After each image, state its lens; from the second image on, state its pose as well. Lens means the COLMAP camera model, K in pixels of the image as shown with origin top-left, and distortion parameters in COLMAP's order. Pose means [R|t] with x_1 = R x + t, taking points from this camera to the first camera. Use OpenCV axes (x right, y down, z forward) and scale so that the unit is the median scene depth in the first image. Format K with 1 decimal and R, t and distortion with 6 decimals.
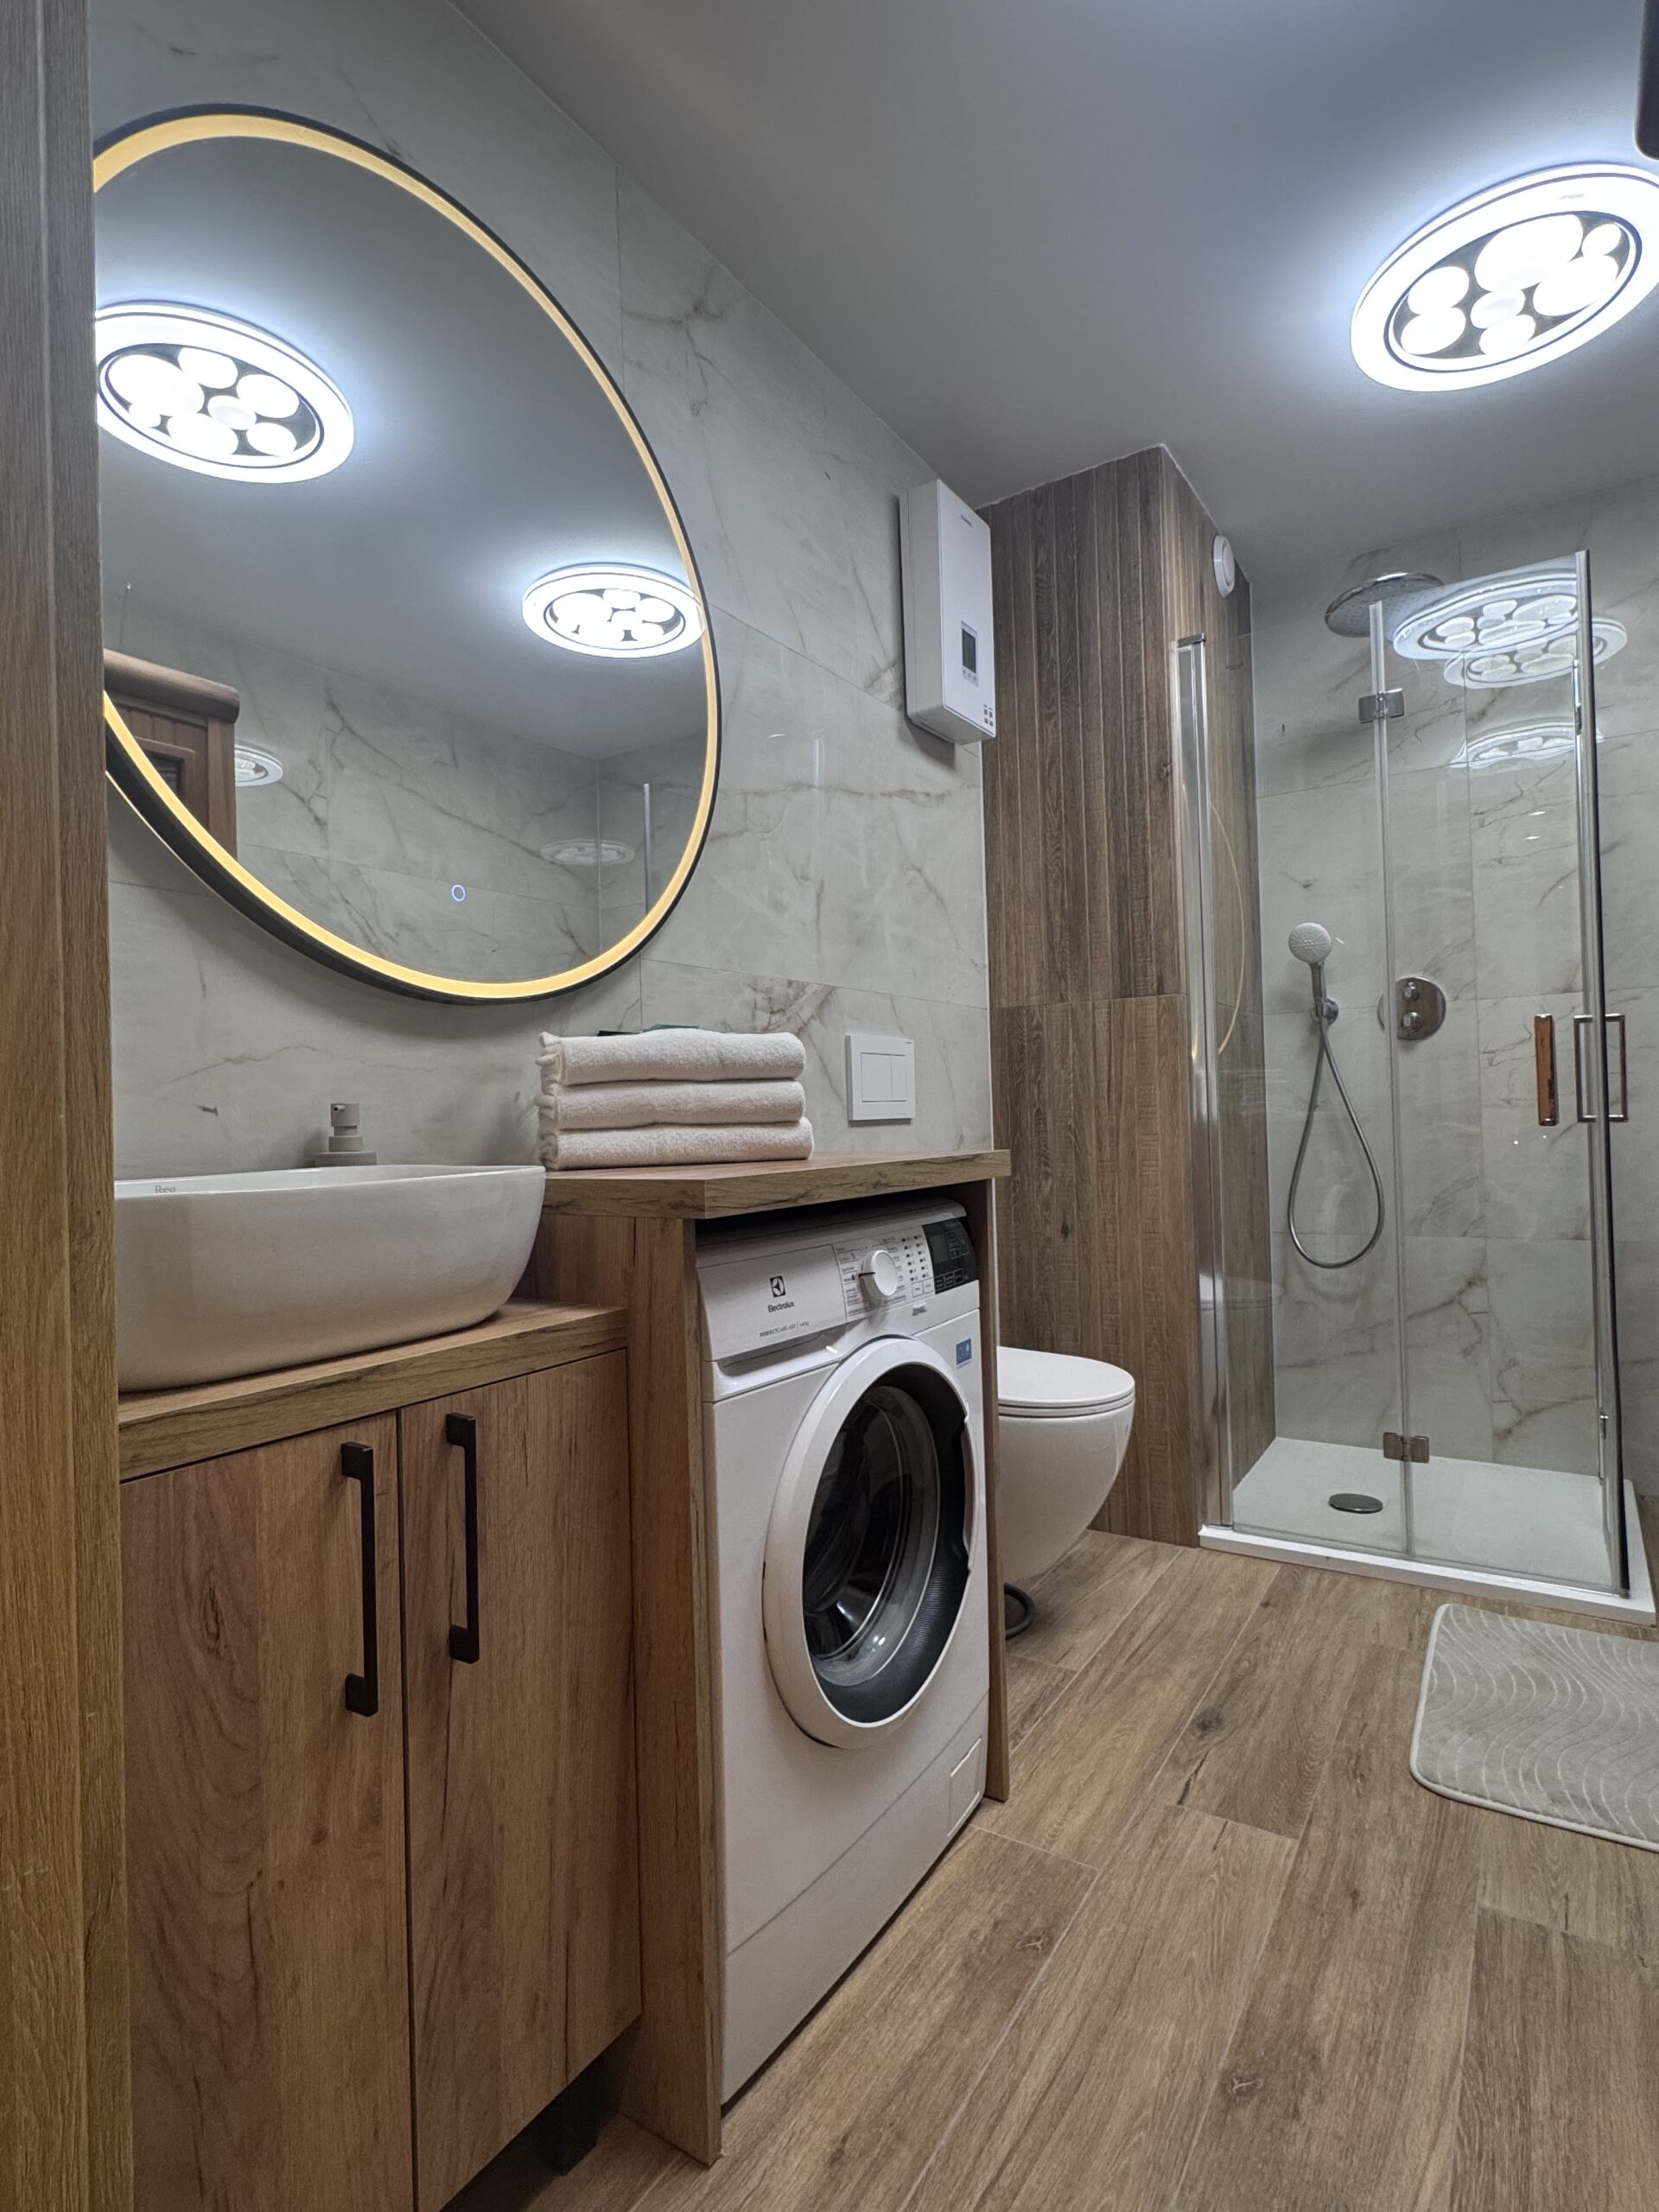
lens RADIAL K [[1090.0, 0, 824.9], [0, 1090.0, 1110.0], [0, 0, 1]] dist [0.000217, -0.001388]
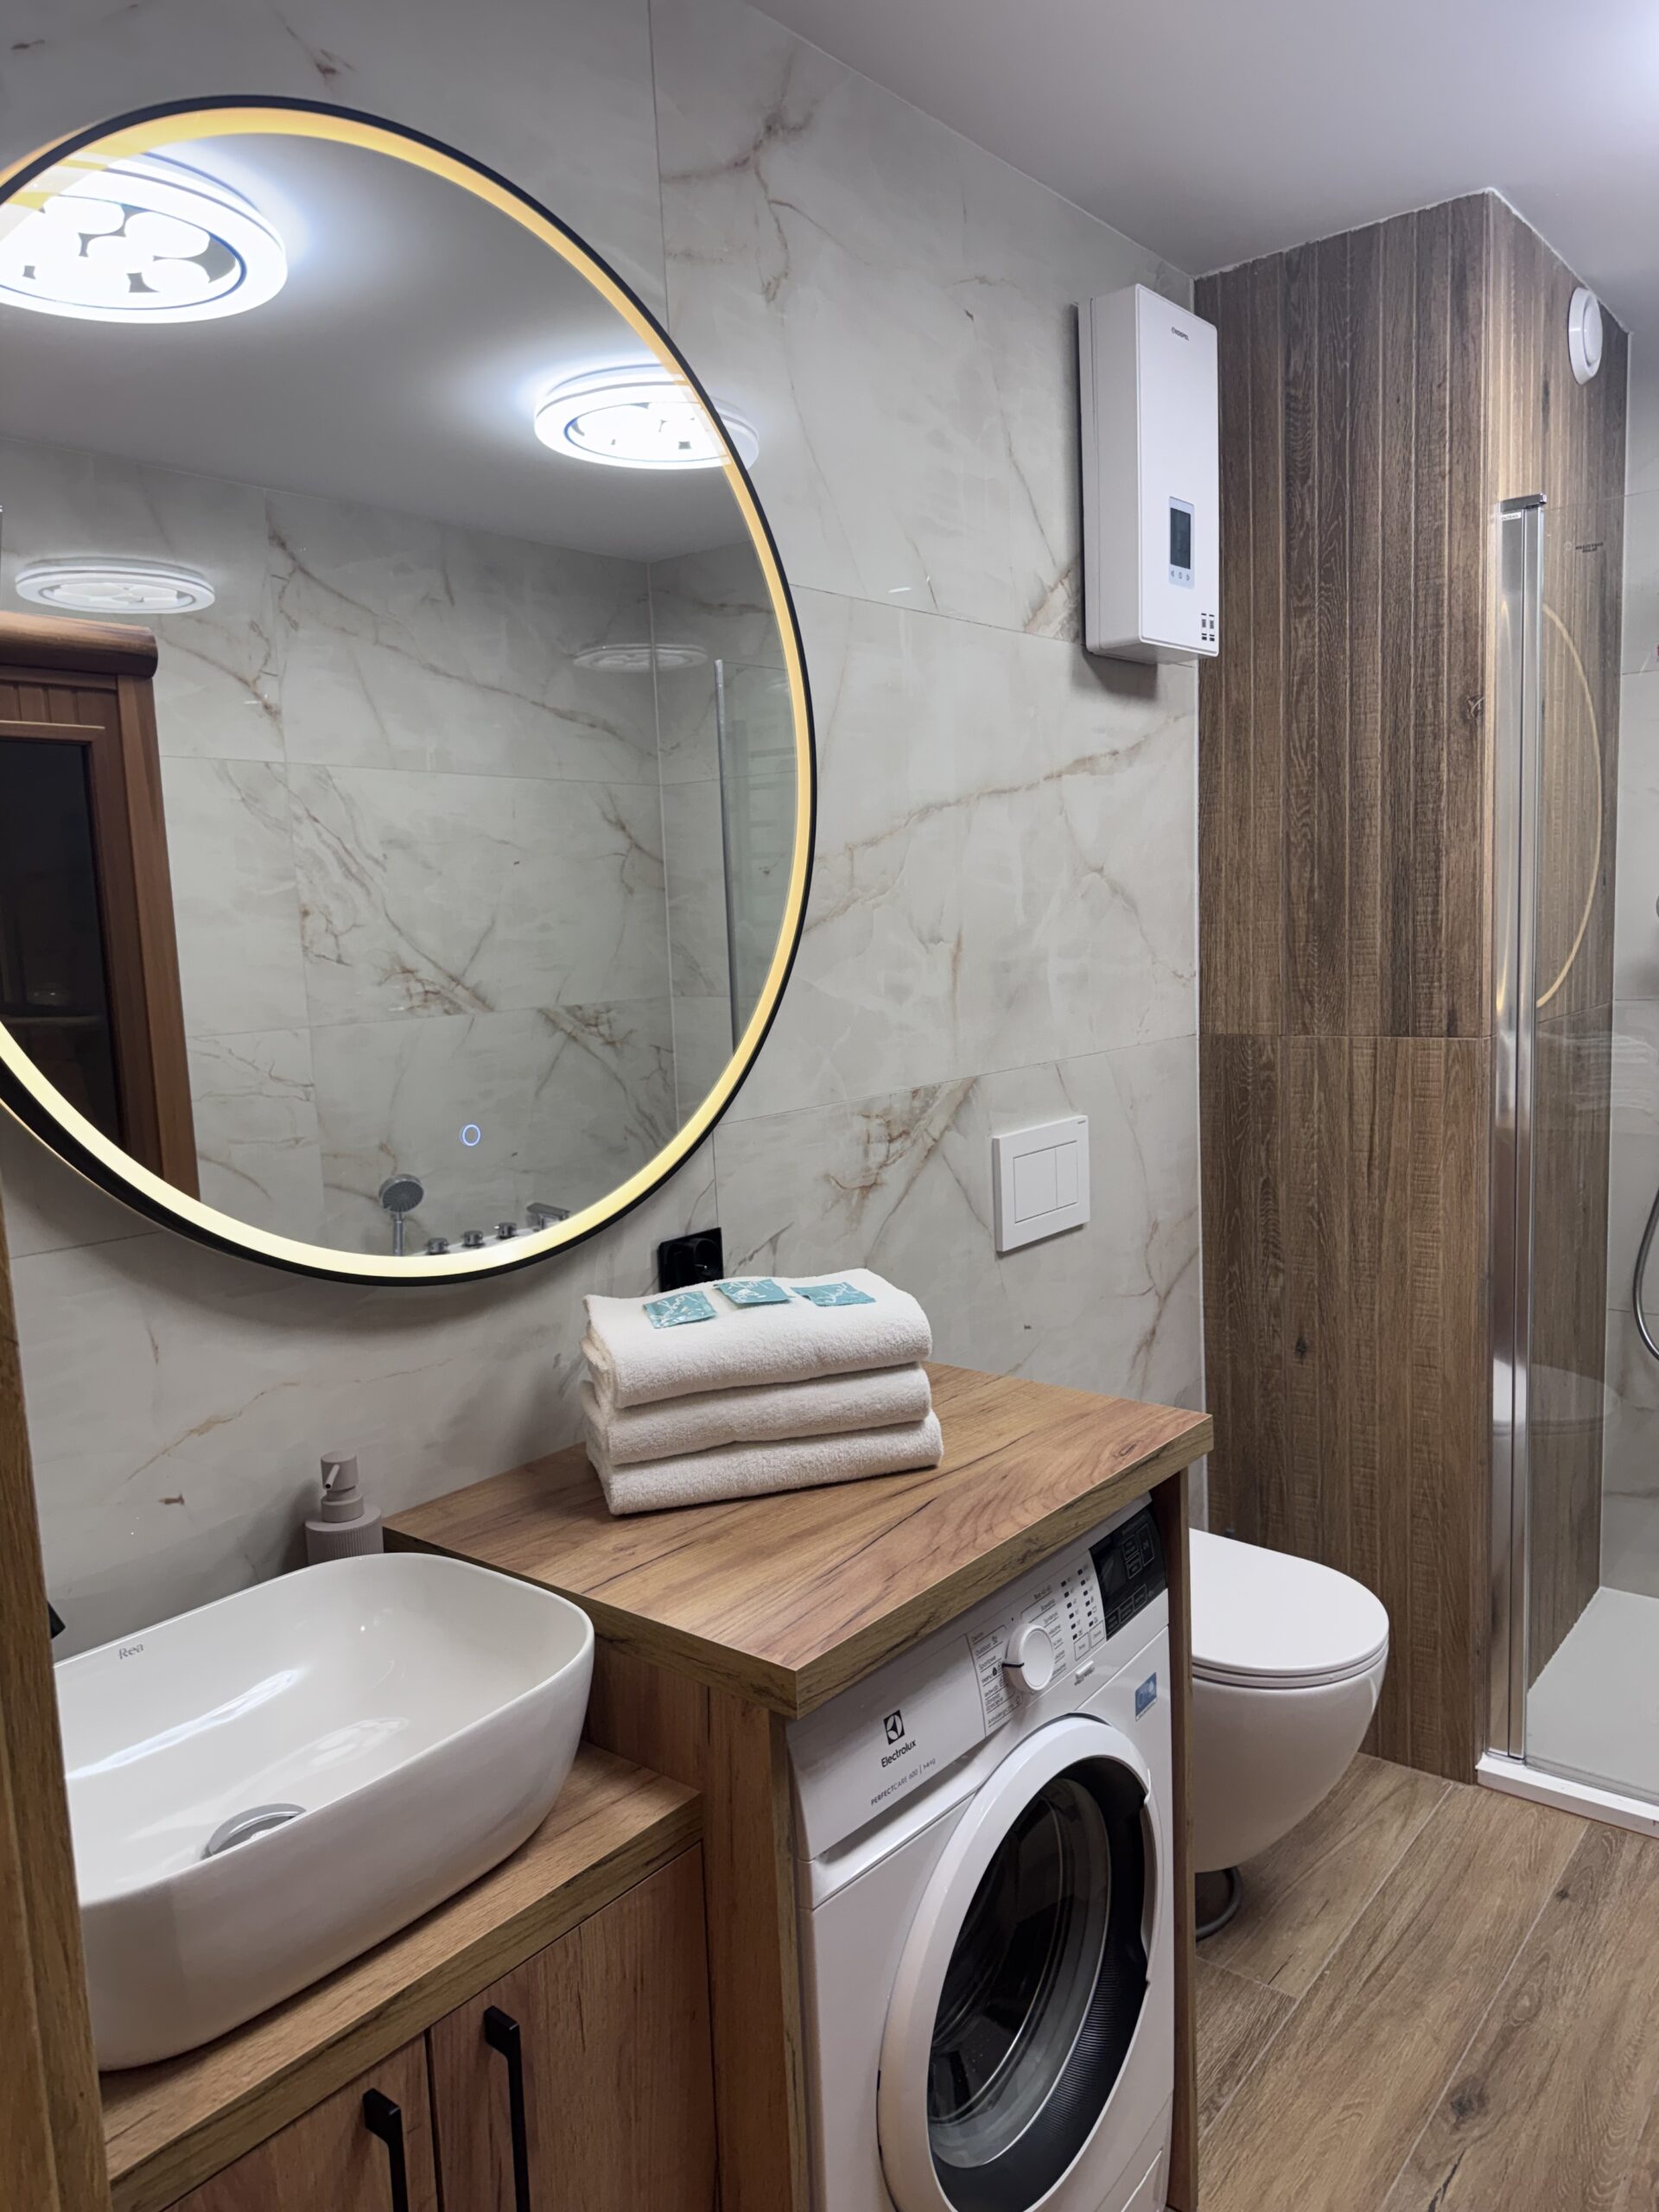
lens RADIAL K [[1516.2, 0, 829.5], [0, 1516.2, 1106.0], [0, 0, 1]] dist [0.048677, -0.058528]
pose [[0.995298, 0.000409, -0.096864, 0.007675], [0.012536, 0.991037, 0.132995, -0.205843], [0.096050, -0.133583, 0.986372, -0.004908]]
